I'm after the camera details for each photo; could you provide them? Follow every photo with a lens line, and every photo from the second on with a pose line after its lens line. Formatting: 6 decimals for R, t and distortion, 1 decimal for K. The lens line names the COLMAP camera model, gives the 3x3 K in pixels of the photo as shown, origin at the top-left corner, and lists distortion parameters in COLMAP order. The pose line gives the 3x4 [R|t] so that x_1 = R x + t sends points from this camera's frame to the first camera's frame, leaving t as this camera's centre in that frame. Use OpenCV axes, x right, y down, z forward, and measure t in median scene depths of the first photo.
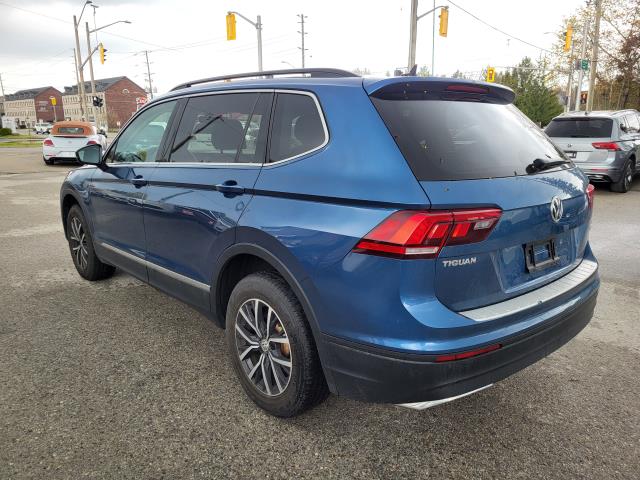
lens RADIAL K [[479.8, 0, 324.2], [0, 479.8, 241.2], [0, 0, 1]] dist [0.065376, -0.050076]
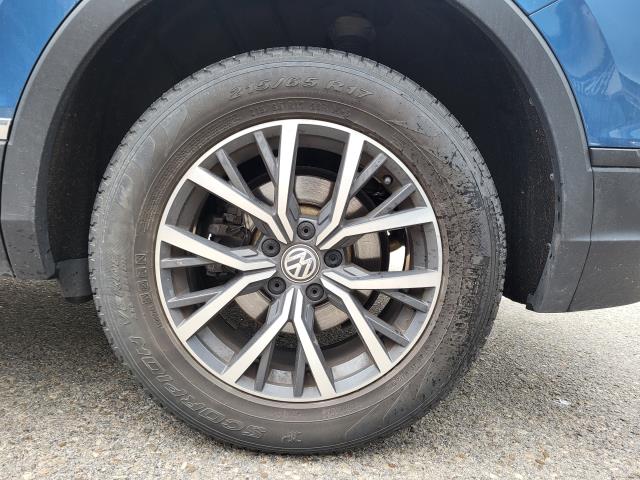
lens RADIAL K [[479.8, 0, 323.0], [0, 479.8, 234.7], [0, 0, 1]] dist [0.065376, -0.050076]
pose [[0.644054, -0.060595, 0.762576, -0.355705], [0.099325, 0.995043, -0.004820, 0.187255], [-0.758505, 0.078847, 0.646880, 0.711466]]
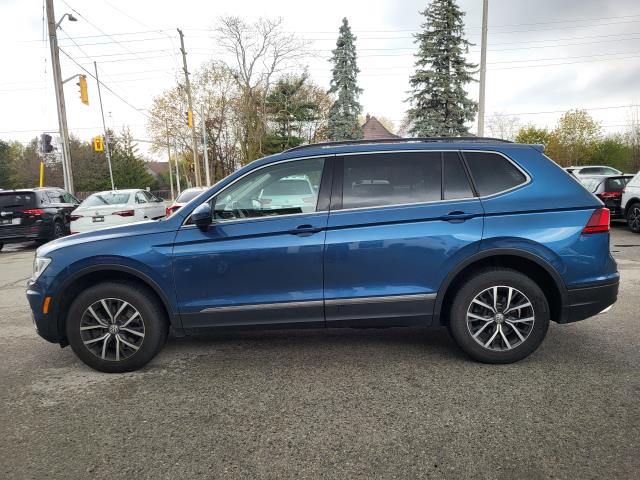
lens RADIAL K [[479.8, 0, 325.3], [0, 479.8, 243.5], [0, 0, 1]] dist [0.065376, -0.050076]
pose [[0.687998, -0.111670, 0.717070, -1.435291], [0.204560, 0.977865, -0.043983, -0.046702], [-0.696286, 0.176944, 0.695612, 0.279899]]
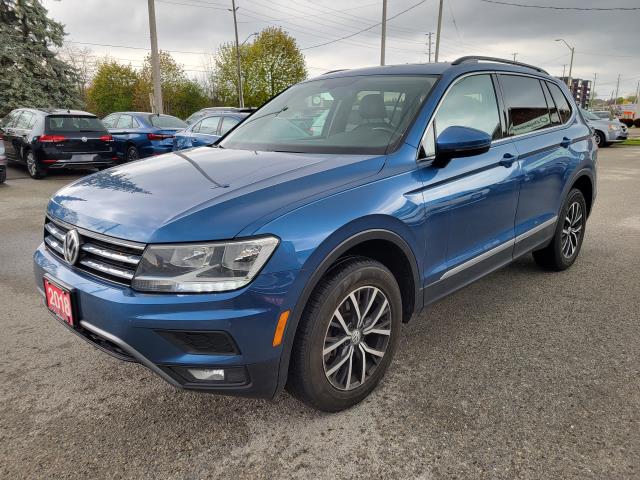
lens RADIAL K [[479.8, 0, 318.1], [0, 479.8, 240.7], [0, 0, 1]] dist [0.065376, -0.050076]
pose [[-0.075595, -0.248160, 0.965765, -1.643963], [0.236797, 0.936362, 0.259140, -0.379118], [-0.968614, 0.248280, -0.012021, 1.727982]]
